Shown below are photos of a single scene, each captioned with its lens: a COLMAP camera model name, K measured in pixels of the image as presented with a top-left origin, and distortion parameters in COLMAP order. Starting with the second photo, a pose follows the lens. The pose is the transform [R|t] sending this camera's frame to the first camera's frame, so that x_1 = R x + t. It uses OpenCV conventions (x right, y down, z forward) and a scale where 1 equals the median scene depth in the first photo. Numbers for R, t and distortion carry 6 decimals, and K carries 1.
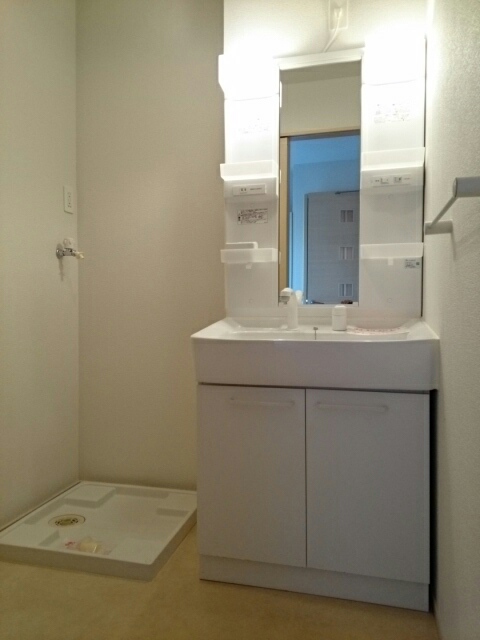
lens RADIAL K [[503.4, 0, 230.2], [0, 503.4, 320.7], [0, 0, 1]] dist [0.025996, -0.005143]
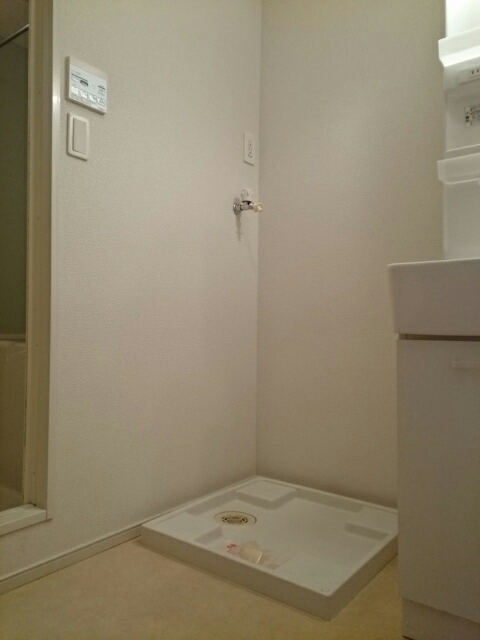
lens RADIAL K [[503.4, 0, 230.2], [0, 503.4, 320.7], [0, 0, 1]] dist [0.025996, -0.005143]
pose [[0.918829, 0.007563, -0.394585, -0.003883], [-0.019921, 0.999431, -0.027234, 0.090908], [0.394154, 0.032884, 0.918456, 0.218404]]
